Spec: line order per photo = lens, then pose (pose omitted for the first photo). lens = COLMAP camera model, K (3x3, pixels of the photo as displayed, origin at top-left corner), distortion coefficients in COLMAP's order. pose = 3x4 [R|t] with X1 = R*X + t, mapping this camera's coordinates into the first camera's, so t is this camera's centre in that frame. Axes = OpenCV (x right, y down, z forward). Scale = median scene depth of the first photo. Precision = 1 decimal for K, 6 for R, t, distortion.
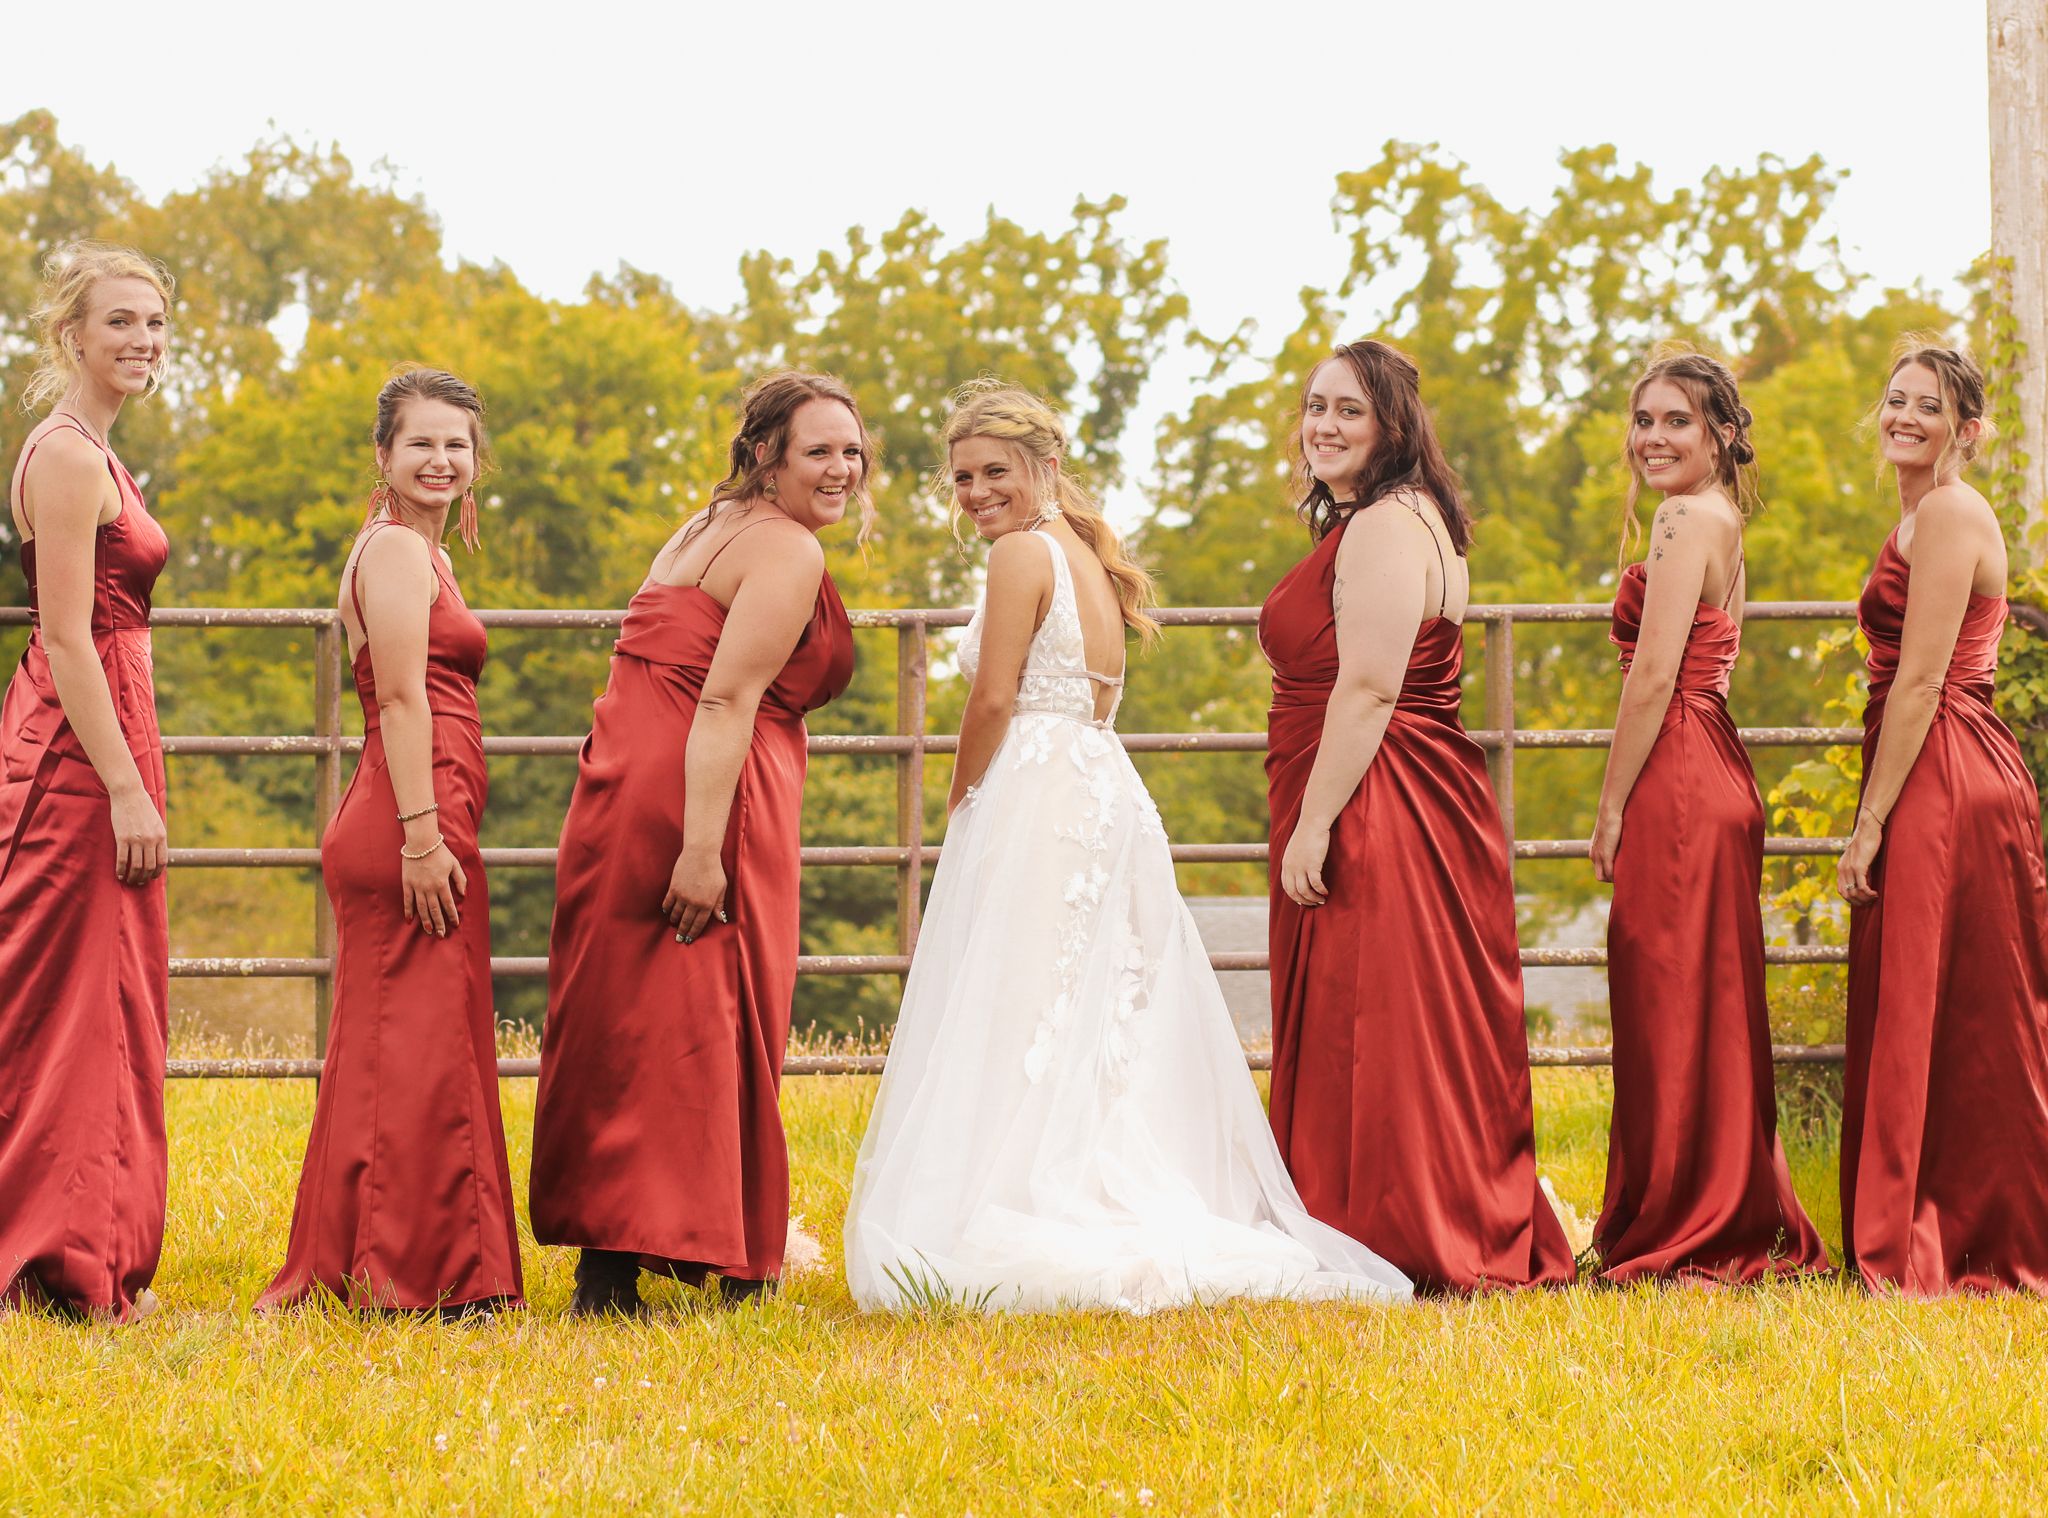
lens RADIAL K [[8318.4, 0, 1024.0], [0, 8318.4, 759.0], [0, 0, 1]] dist [0.086251, 4.934315]
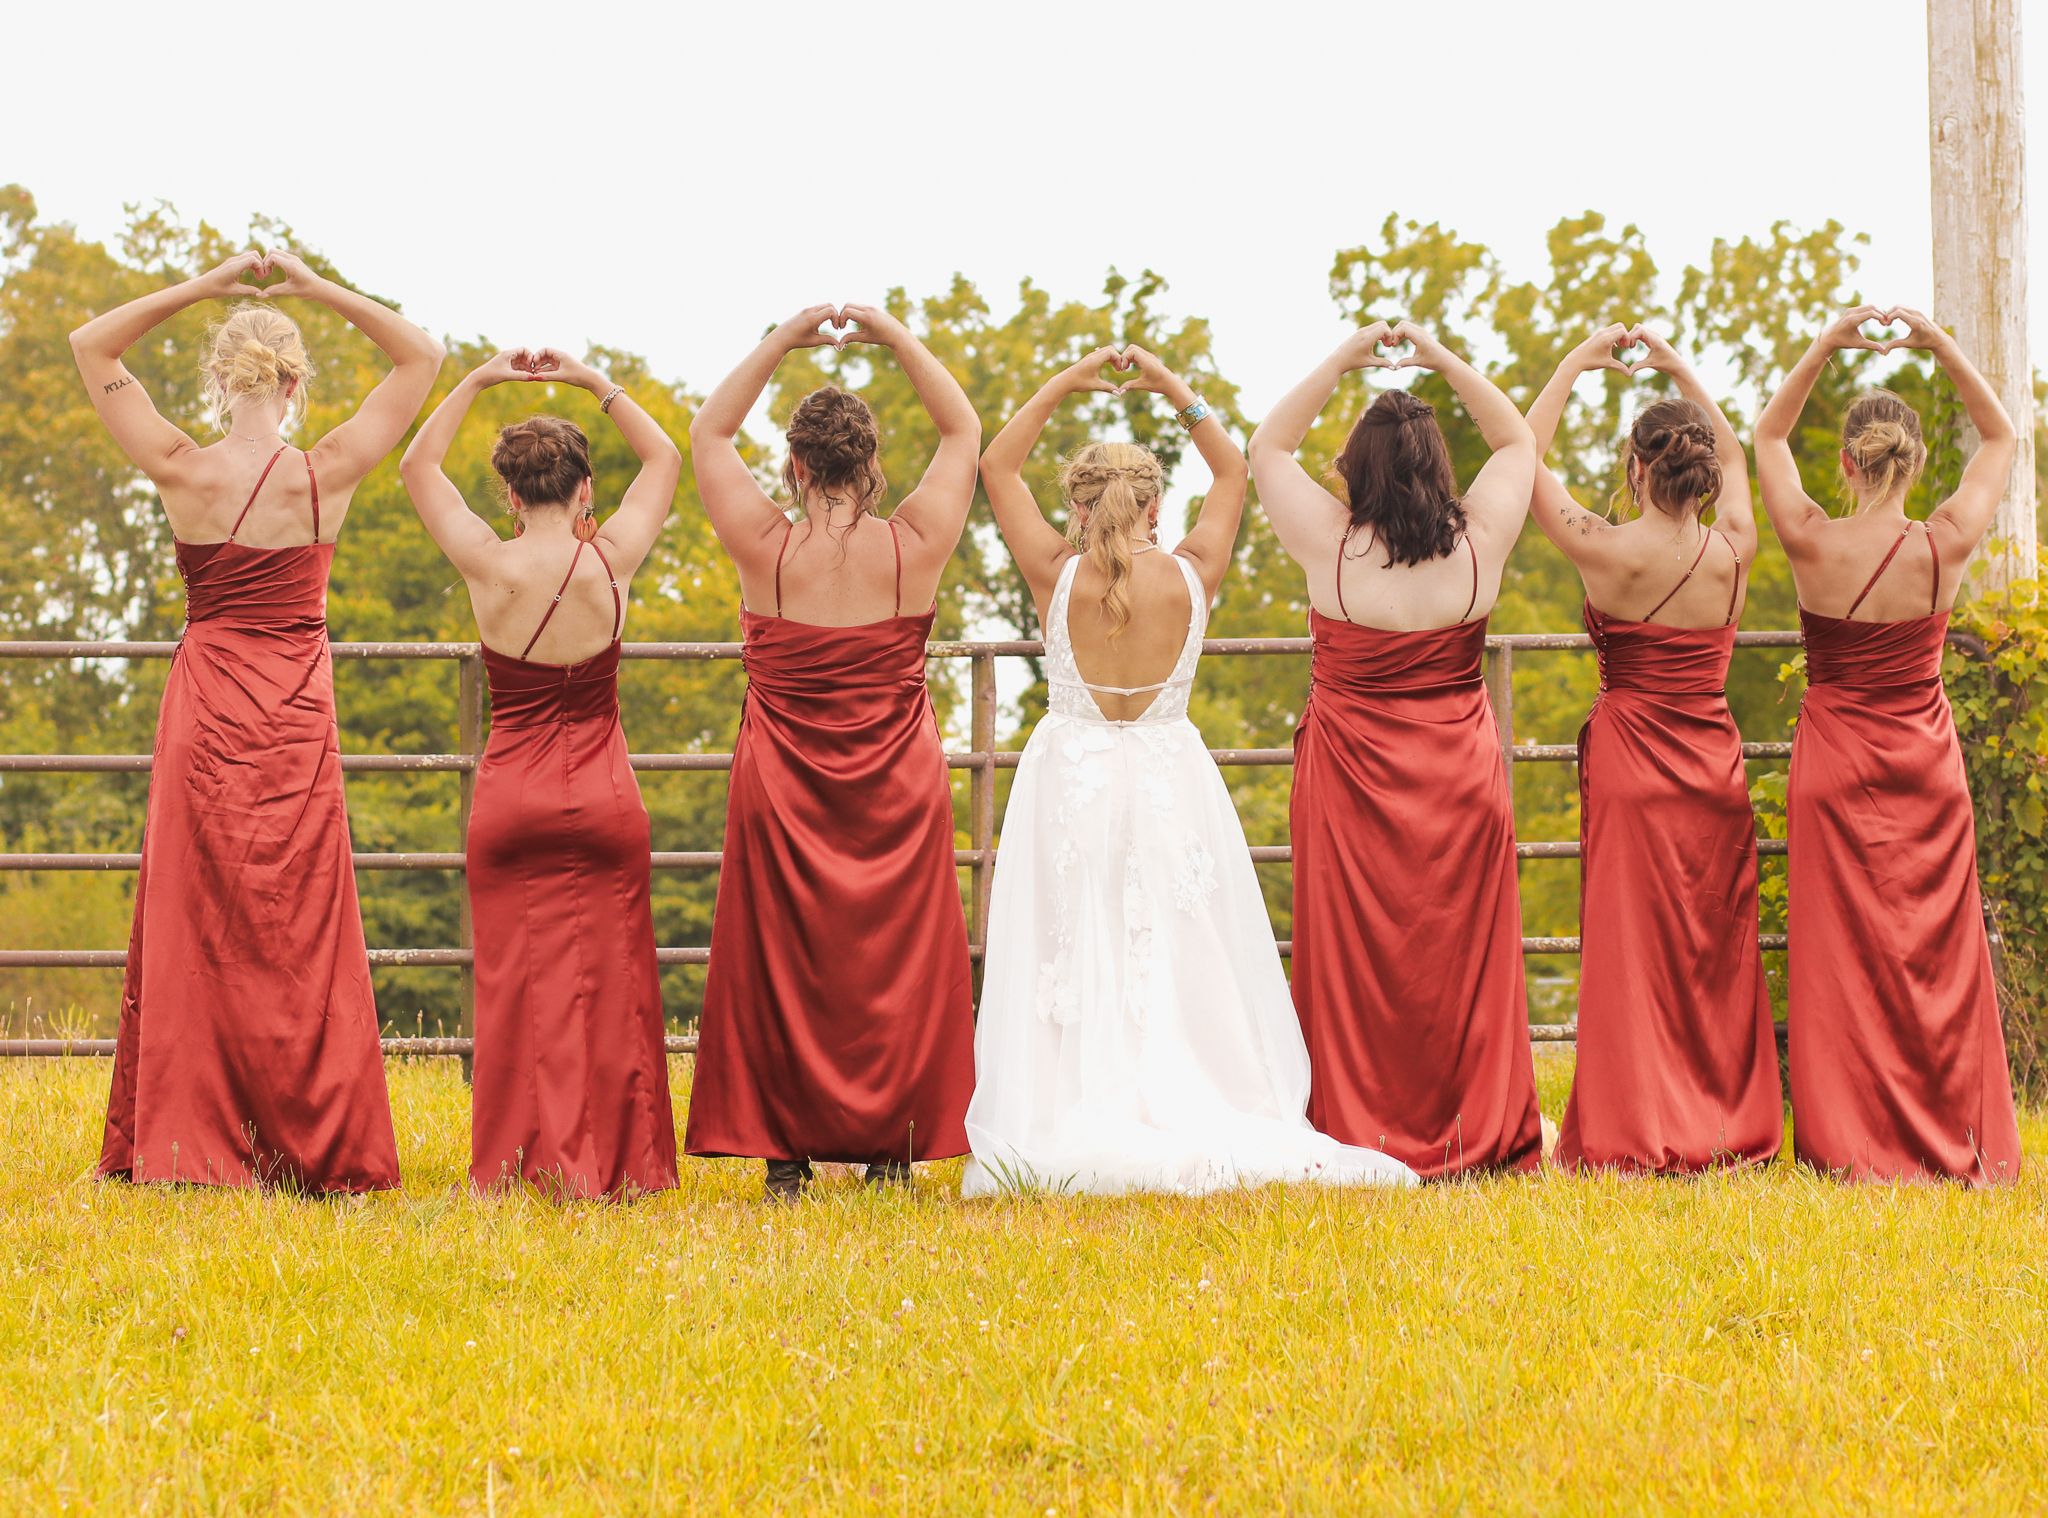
lens RADIAL K [[8318.4, 0, 1024.0], [0, 8318.4, 759.0], [0, 0, 1]] dist [0.086251, 4.934315]
pose [[0.999983, -0.004723, -0.003456, -0.003927], [0.004695, 0.999955, -0.008231, 0.007327], [0.003495, 0.008214, 0.999960, -0.134071]]
